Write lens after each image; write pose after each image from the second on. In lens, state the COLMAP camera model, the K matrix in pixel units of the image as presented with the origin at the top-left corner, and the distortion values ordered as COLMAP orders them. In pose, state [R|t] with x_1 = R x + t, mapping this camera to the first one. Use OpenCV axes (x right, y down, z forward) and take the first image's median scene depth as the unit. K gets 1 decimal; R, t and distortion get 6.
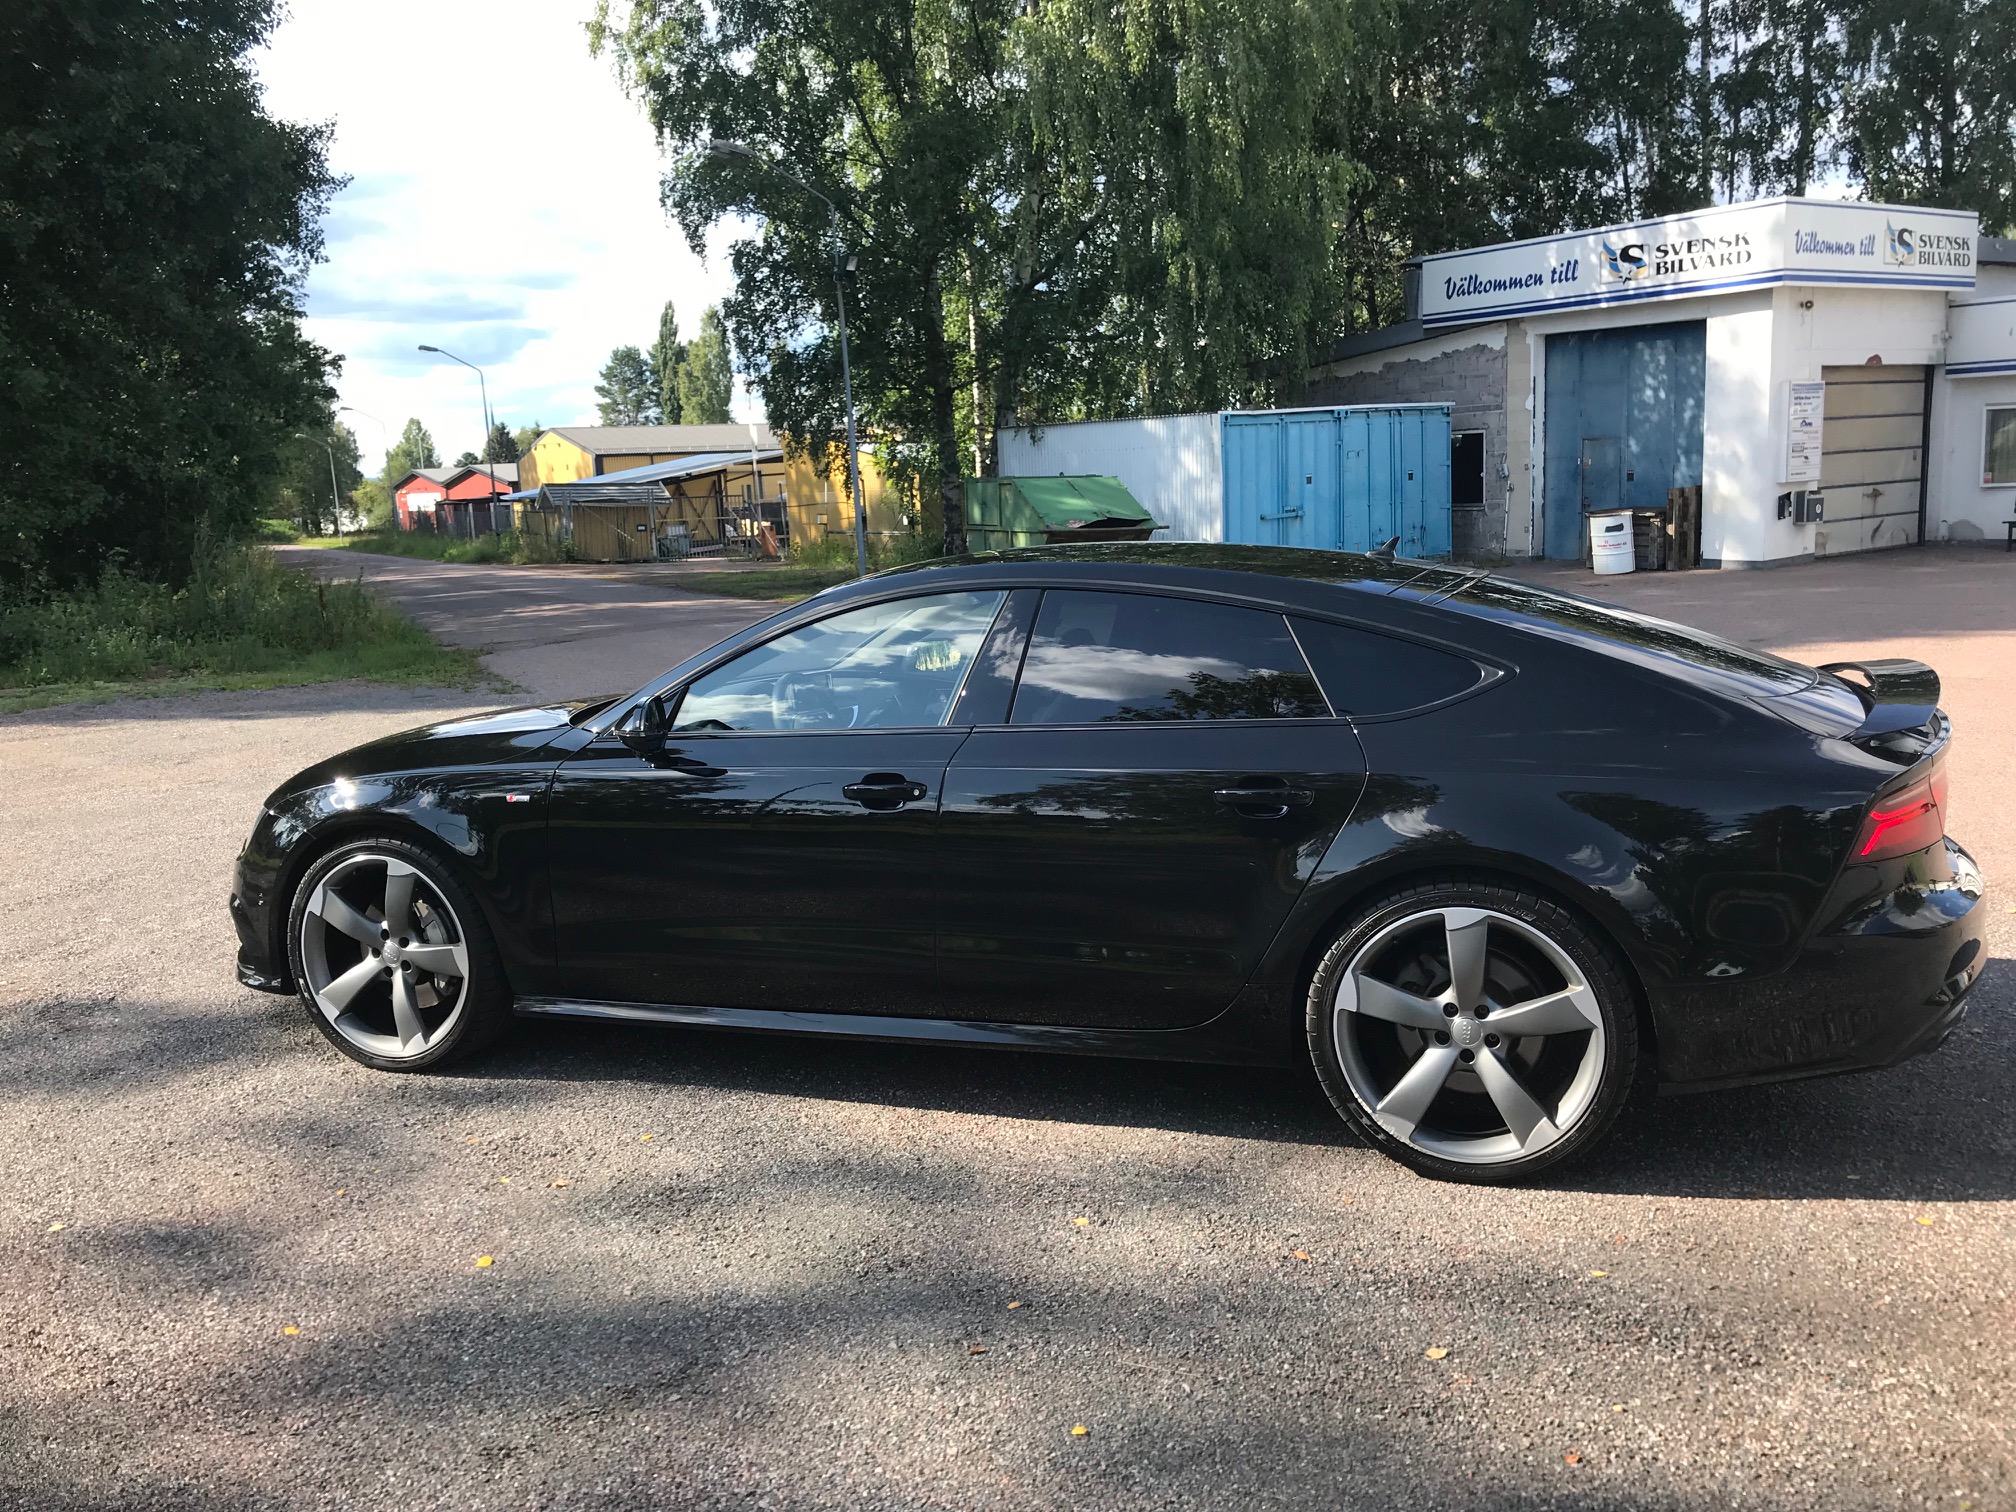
lens RADIAL K [[1693.0, 0, 1008.0], [0, 1693.0, 756.0], [0, 0, 1]] dist [0.036423, -0.047336]
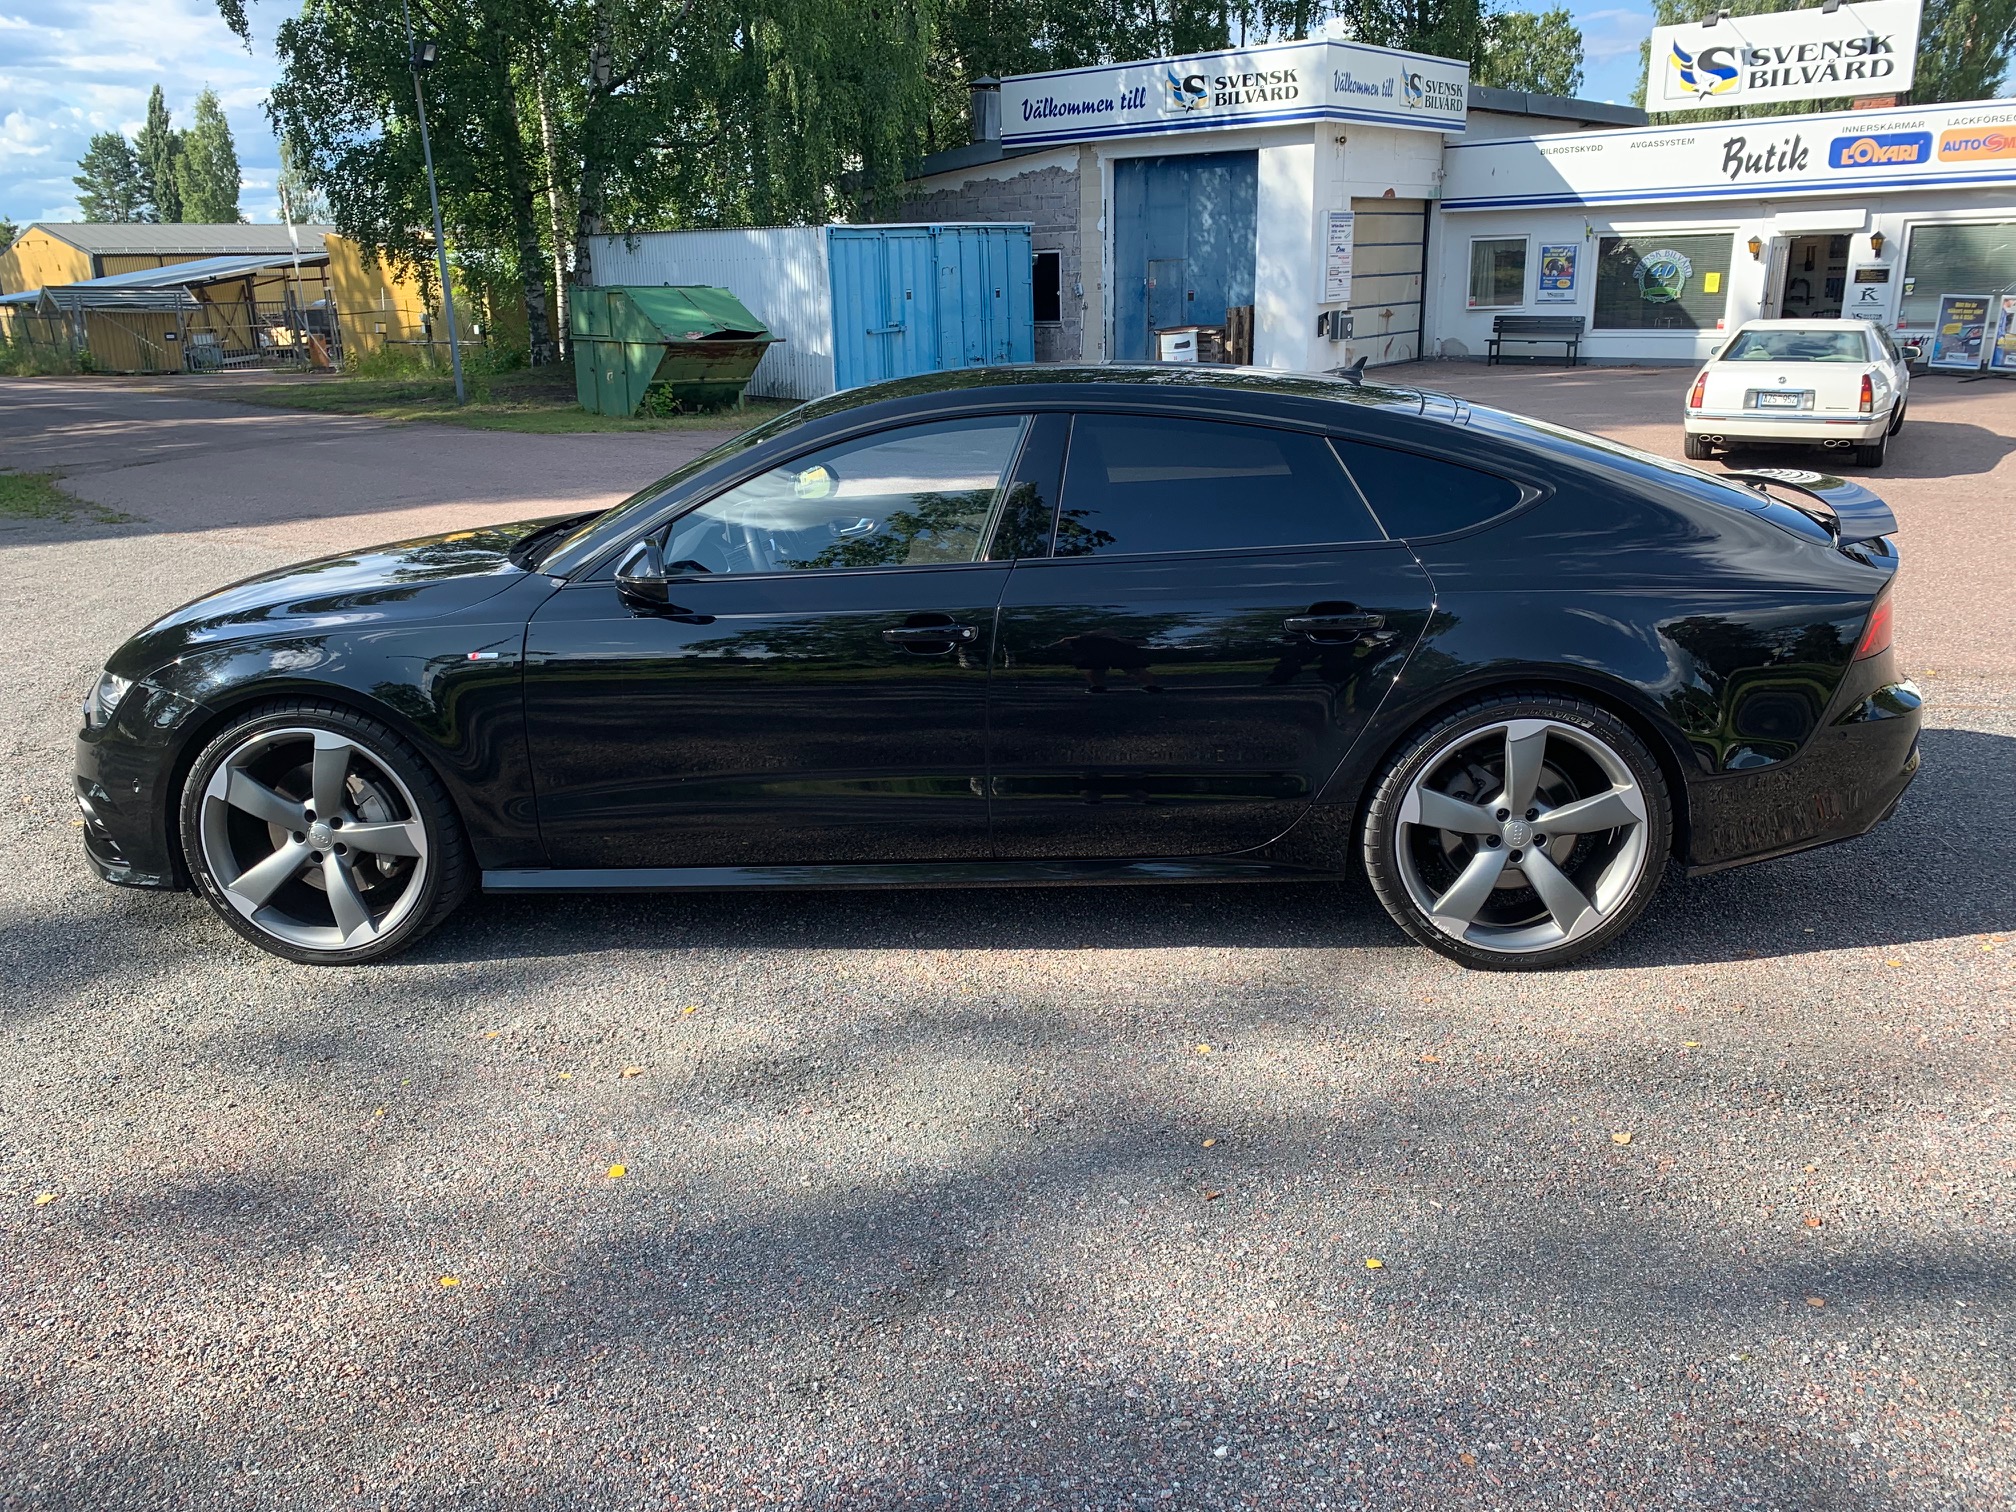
lens RADIAL K [[1582.6, 0, 1014.9], [0, 1582.6, 752.6], [0, 0, 1]] dist [0.003455, 0.000687]
pose [[0.958487, -0.066982, 0.277157, -0.049724], [0.032843, 0.991482, 0.126034, -0.003941], [-0.283238, -0.111699, 0.952523, 0.024005]]
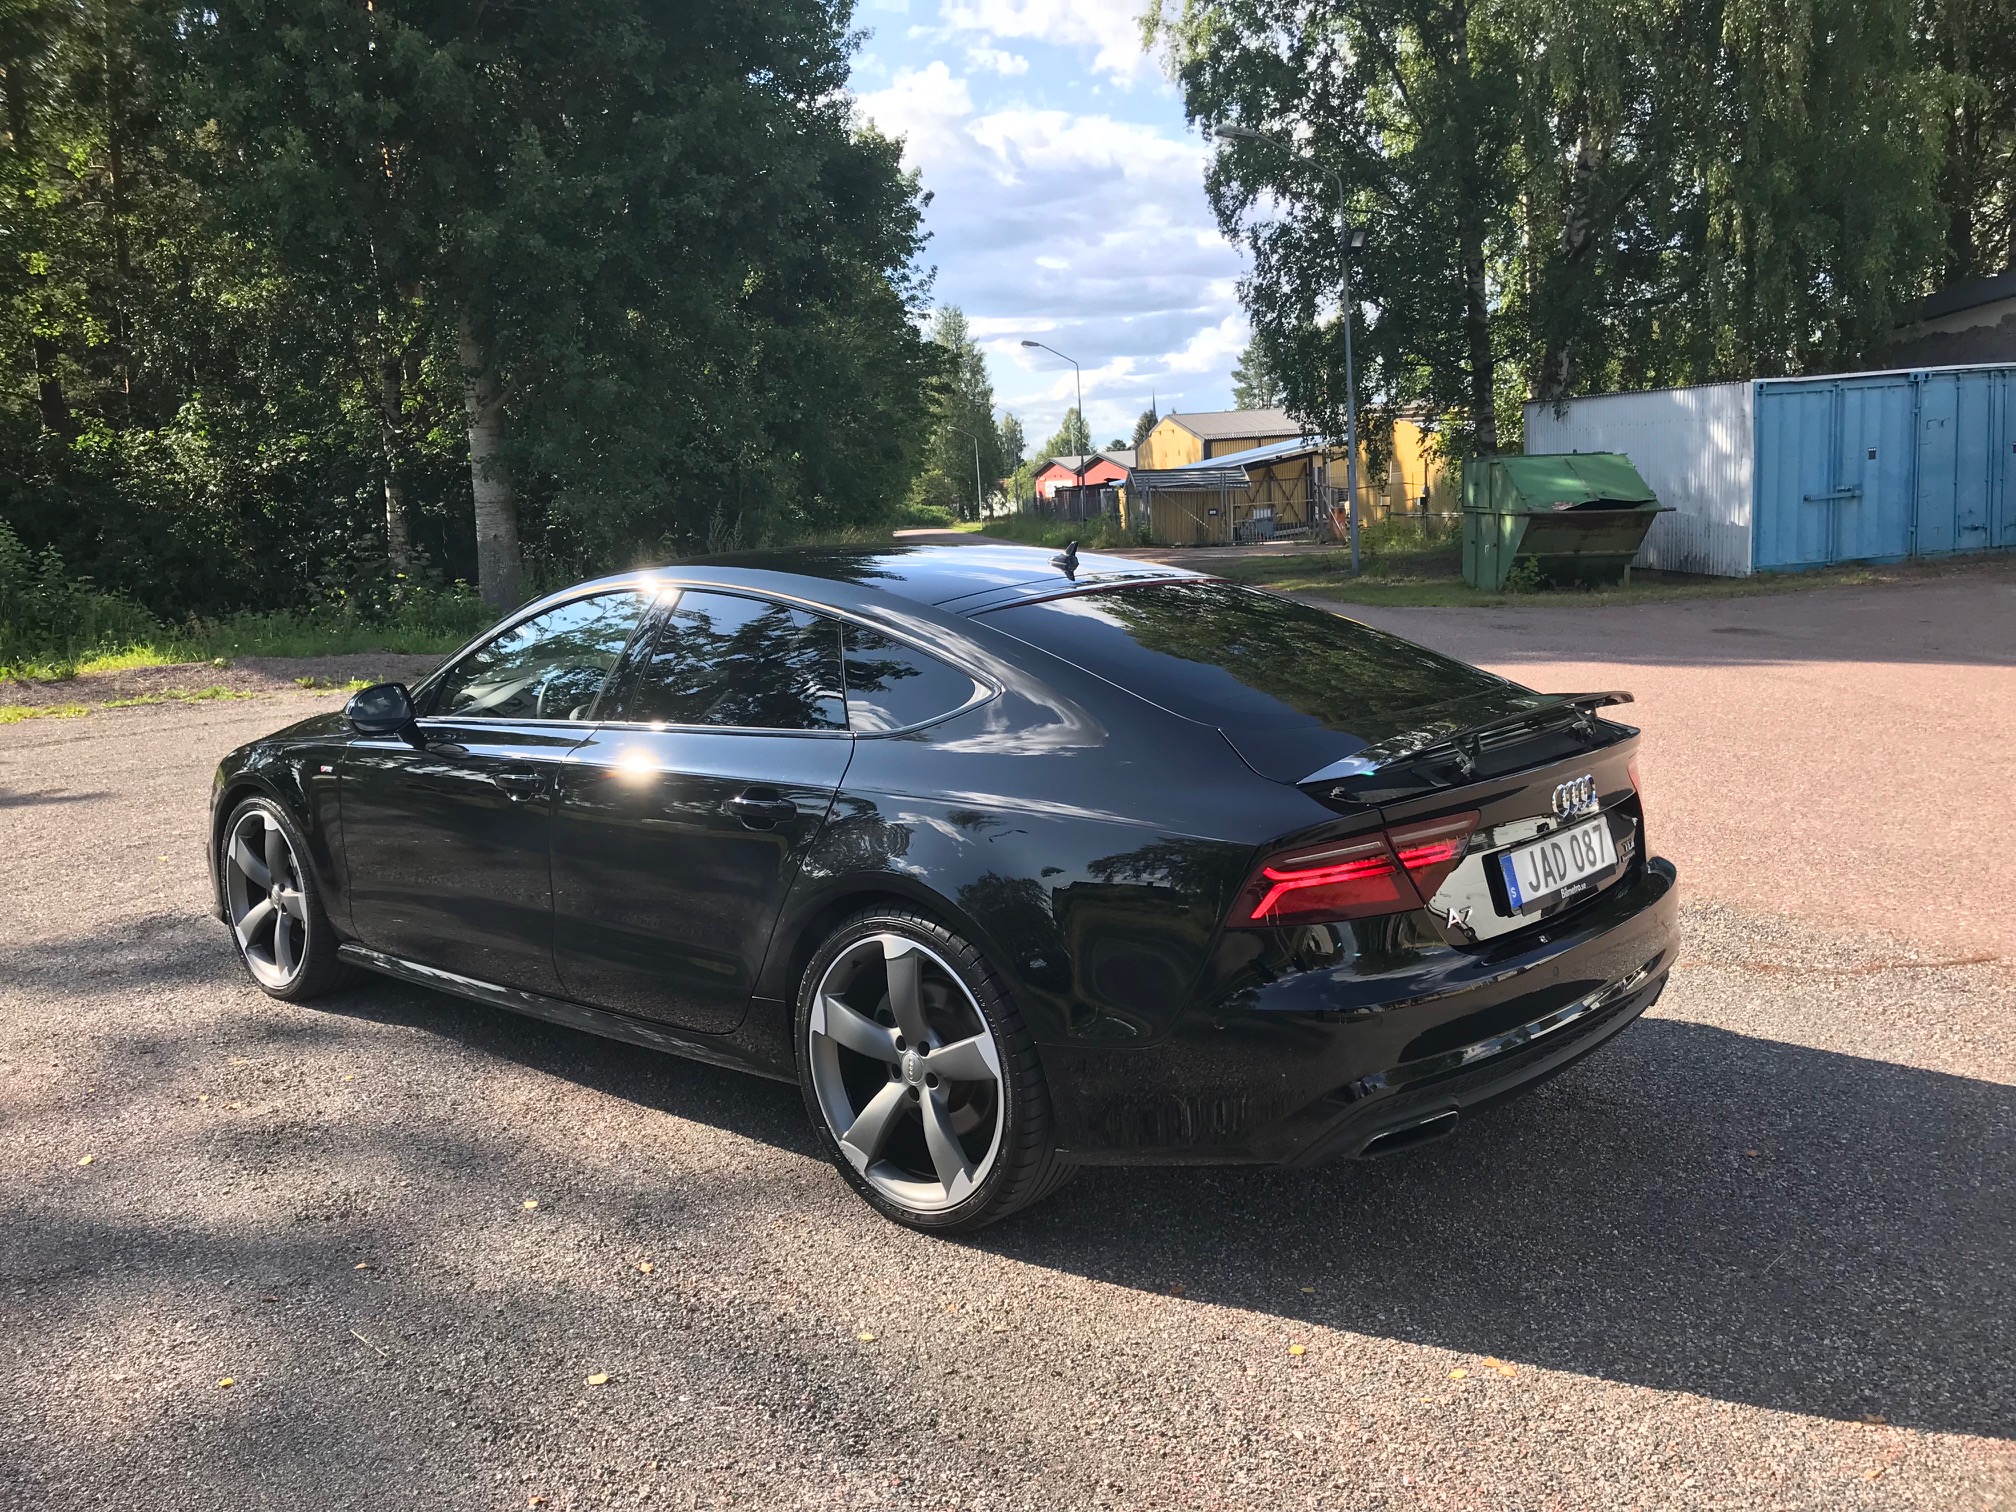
lens RADIAL K [[1689.3, 0, 1001.5], [0, 1689.3, 787.6], [0, 0, 1]] dist [-0.000744, -0.005521]
pose [[0.922446, 0.056336, -0.381995, 0.107995], [-0.045004, 0.998243, 0.038543, -0.005011], [0.383495, -0.018363, 0.923360, 0.026190]]
